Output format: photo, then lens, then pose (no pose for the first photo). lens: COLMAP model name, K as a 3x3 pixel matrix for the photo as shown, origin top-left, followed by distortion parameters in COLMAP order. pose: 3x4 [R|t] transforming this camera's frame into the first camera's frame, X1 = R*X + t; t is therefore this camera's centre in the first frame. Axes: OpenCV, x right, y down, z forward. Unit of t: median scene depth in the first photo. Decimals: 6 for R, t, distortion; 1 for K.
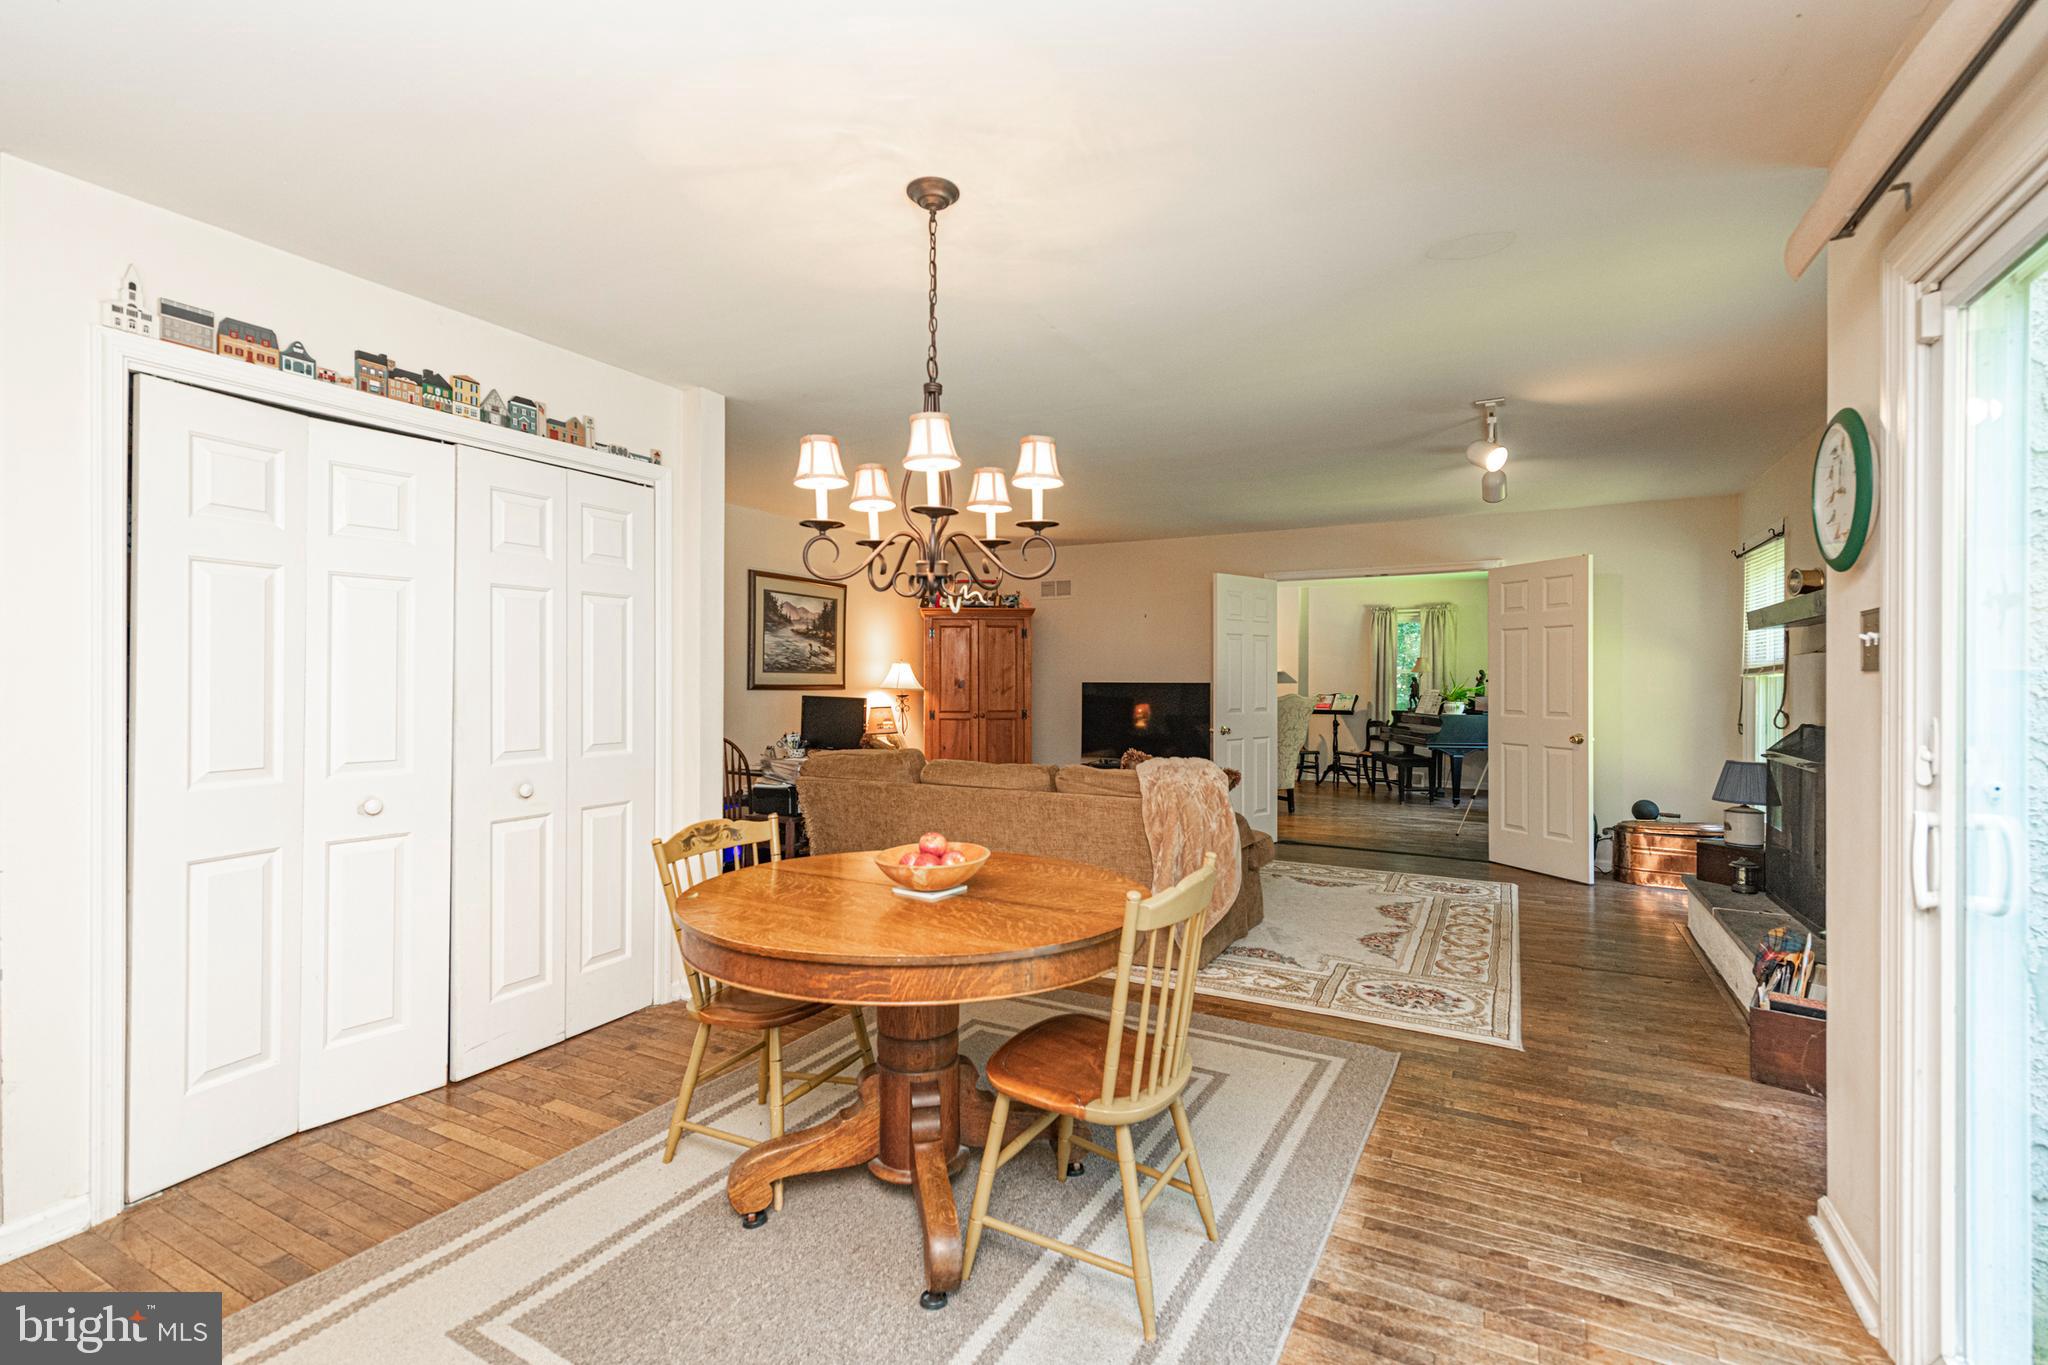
lens RADIAL K [[903.2, 0, 1029.1], [0, 903.2, 673.8], [0, 0, 1]] dist [0.015141, -0.006562]
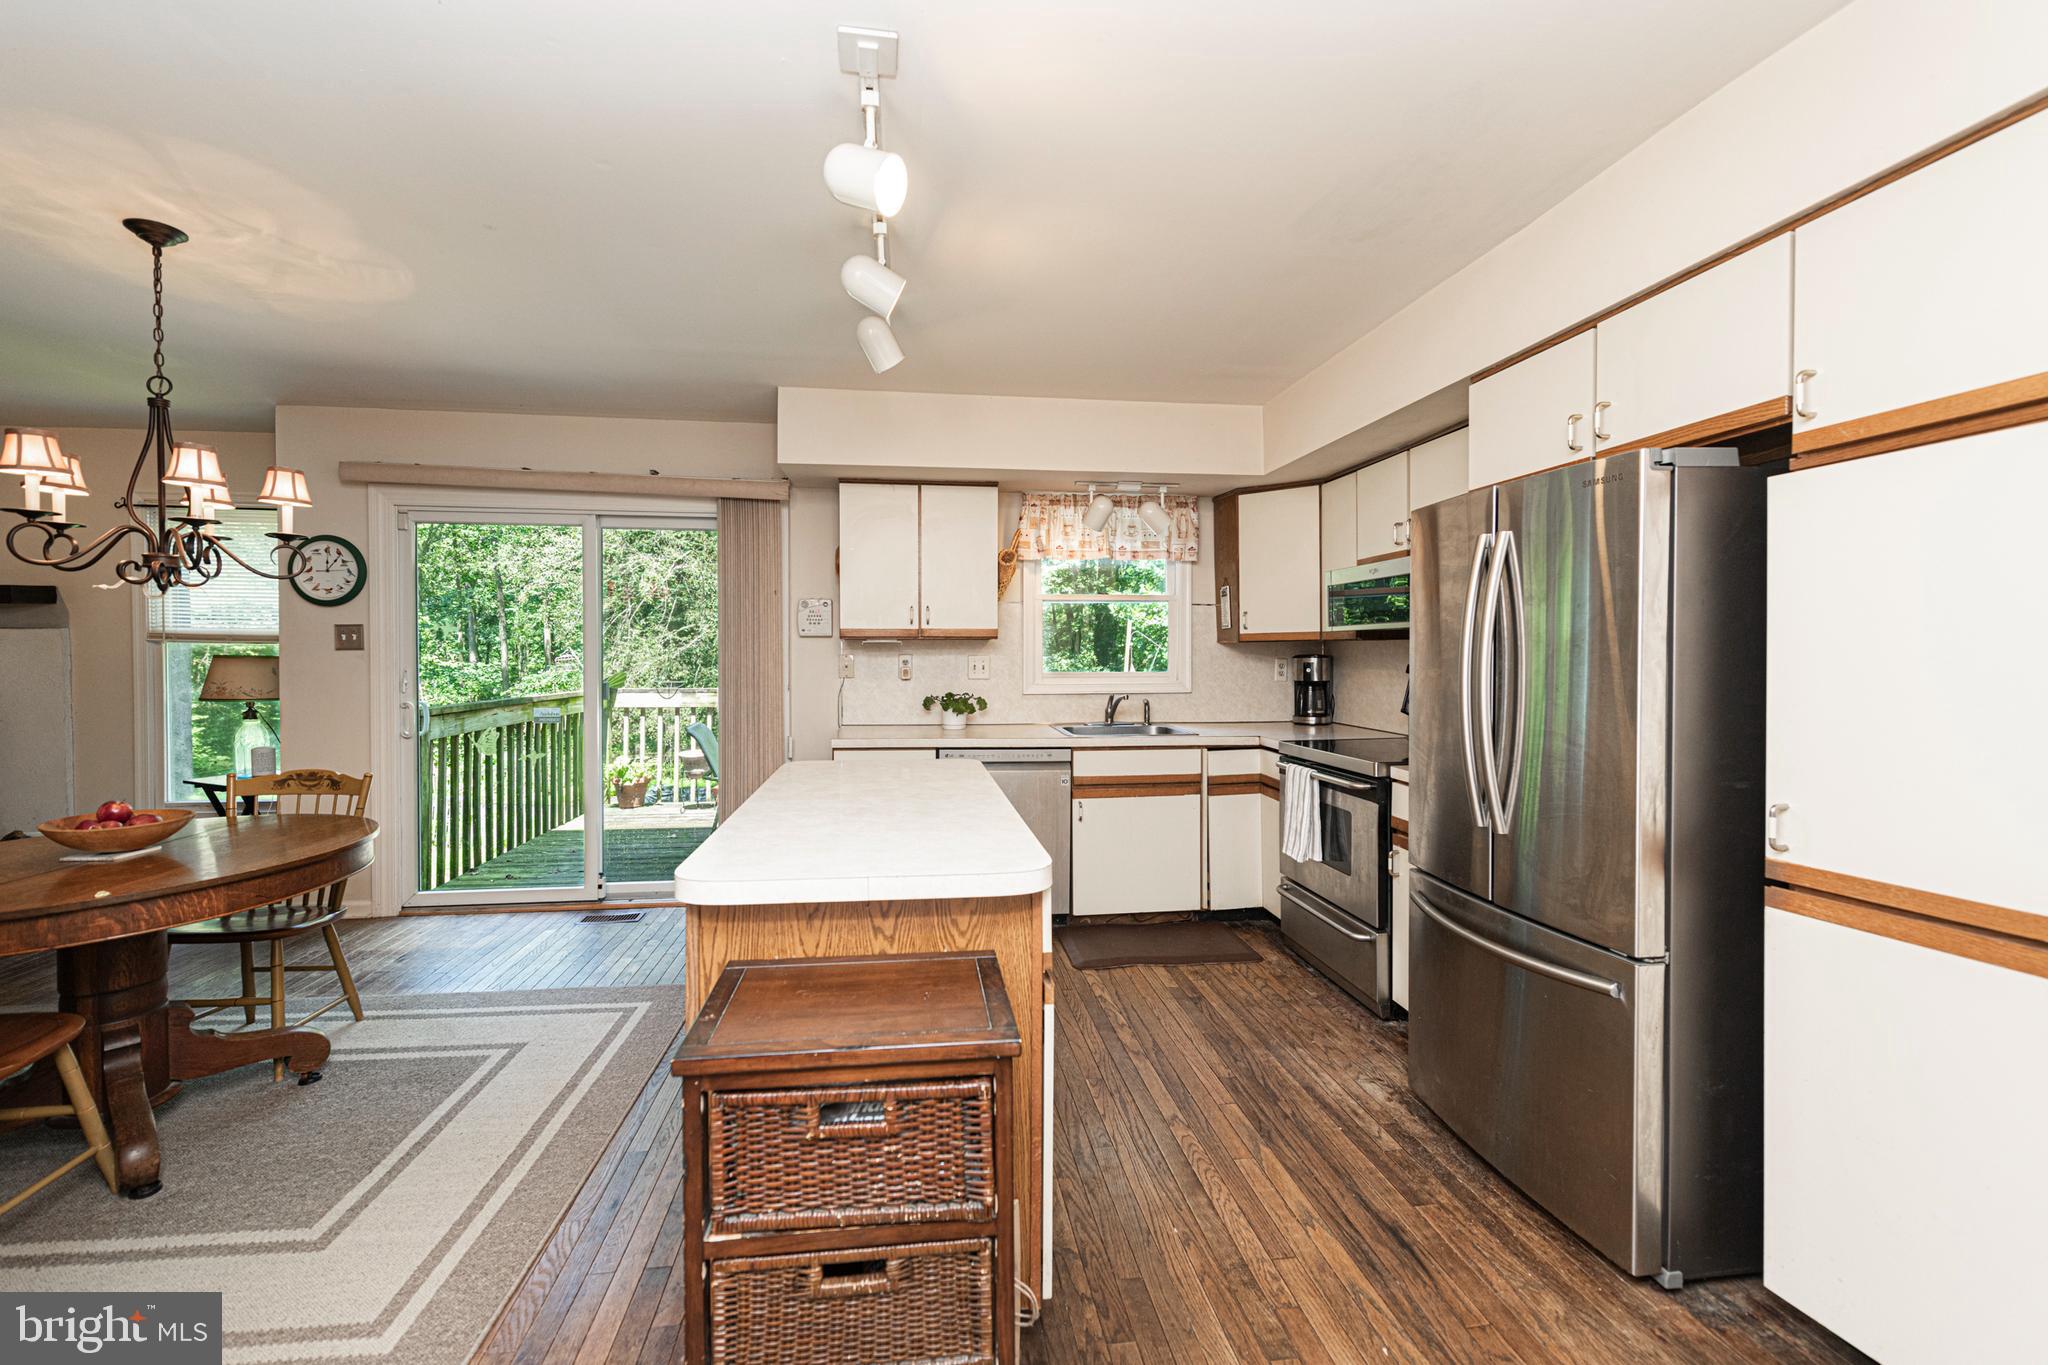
lens RADIAL K [[838.5, 0, 1004.9], [0, 838.5, 665.0], [0, 0, 1]] dist [0.004977, -0.000347]
pose [[-0.576421, -0.014765, 0.817020, -0.879114], [-0.006791, 0.999889, 0.013279, -0.003248], [-0.817125, 0.002106, -0.576457, 0.410025]]
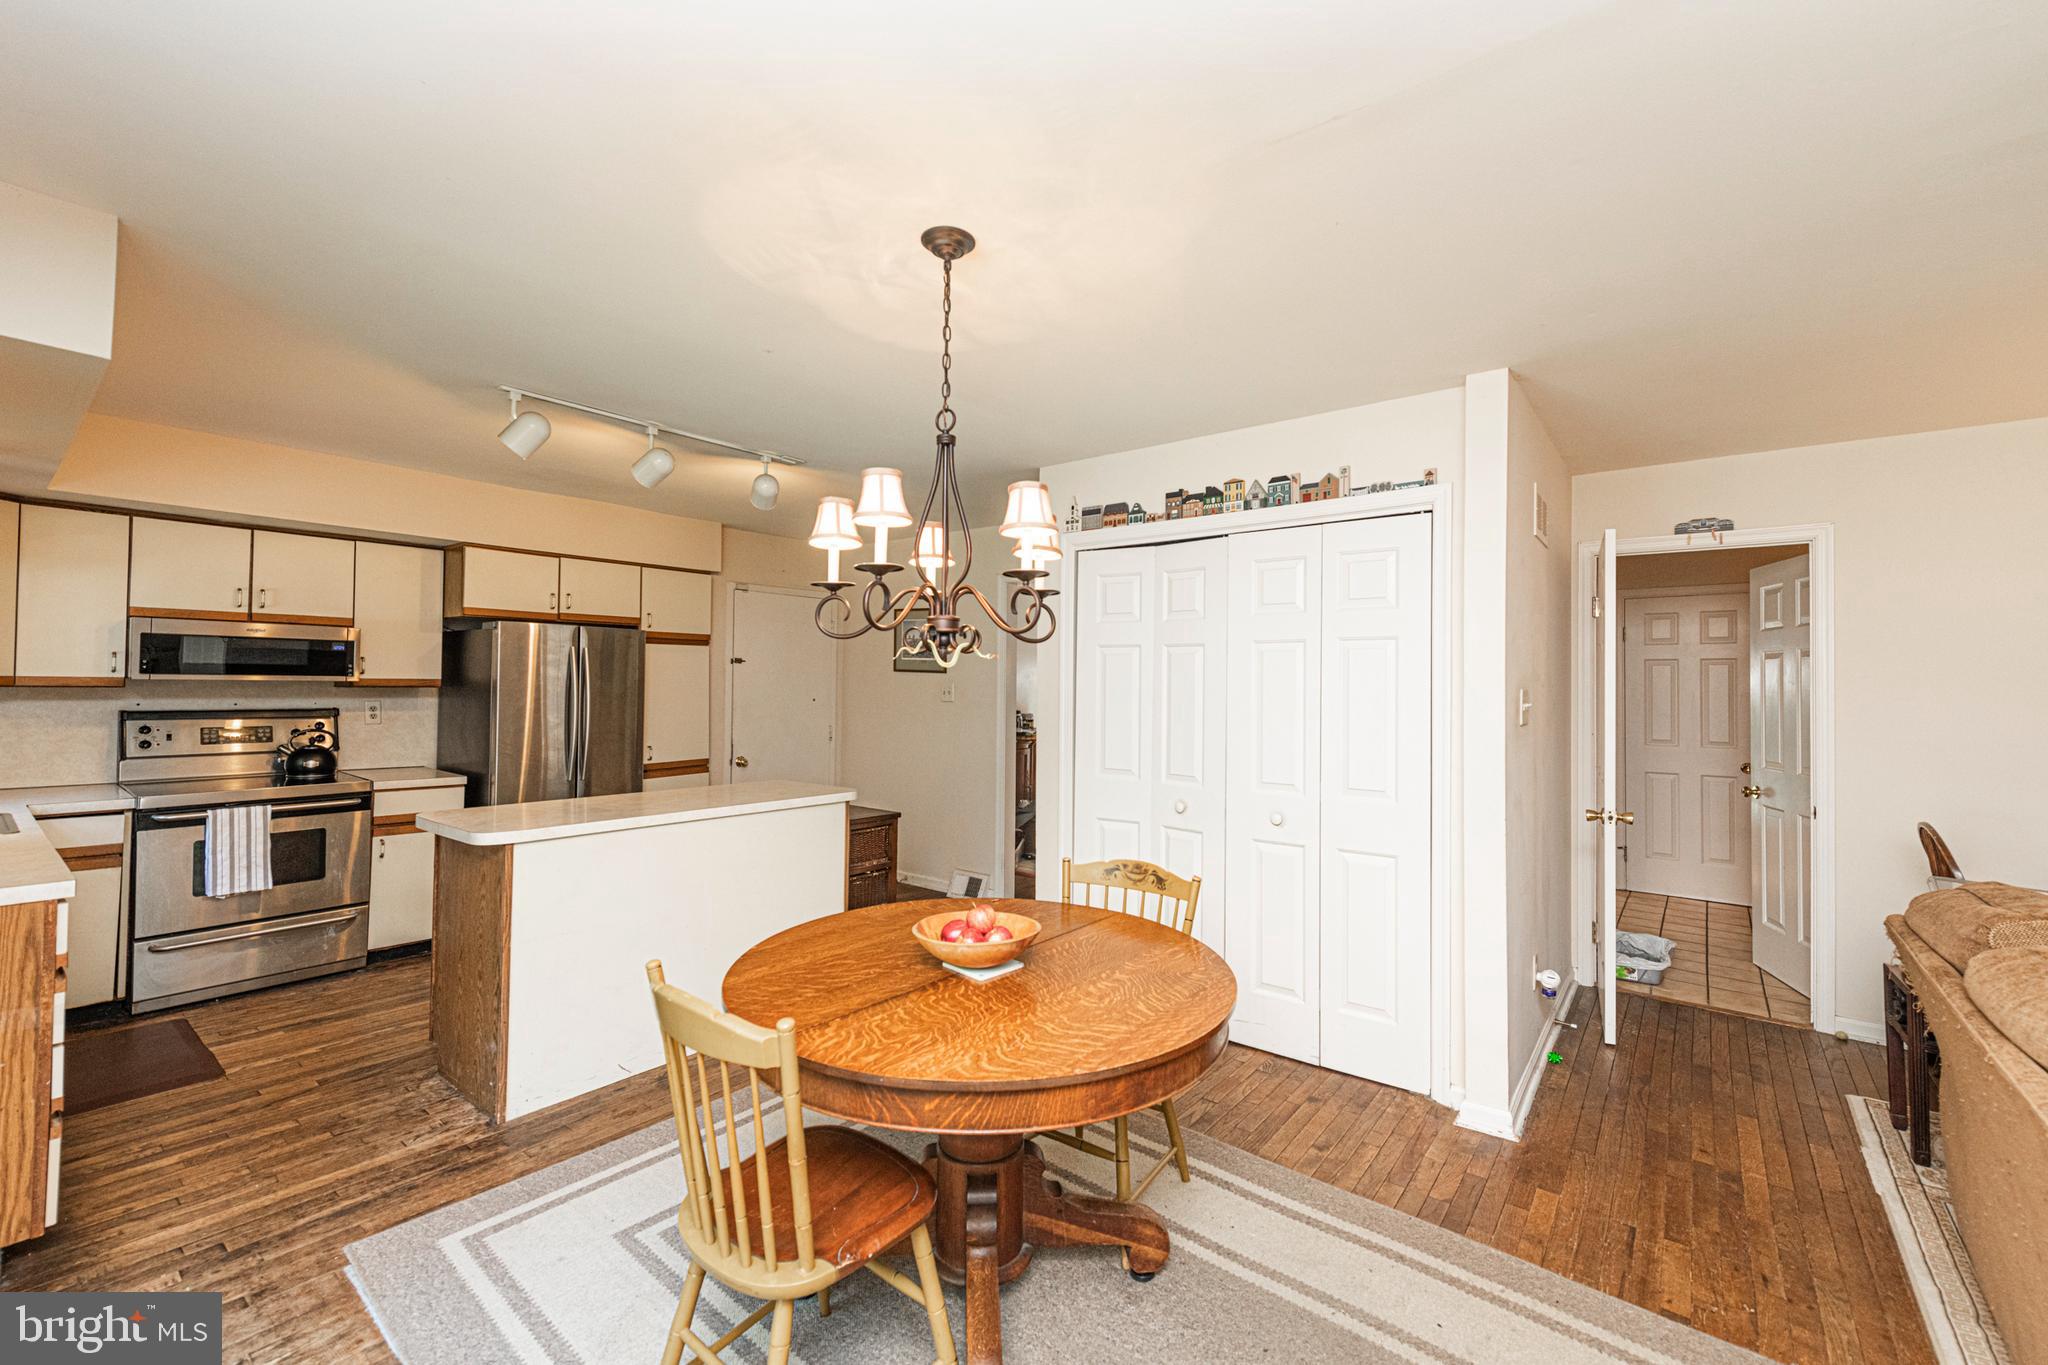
lens RADIAL K [[843.3, 0, 1041.8], [0, 843.3, 668.8], [0, 0, 1]] dist [0.015934, -0.006292]
pose [[-0.168344, -0.024761, -0.985417, 0.426170], [-0.006038, 0.999692, -0.024088, -0.025545], [0.985710, 0.001895, -0.168442, 0.694137]]
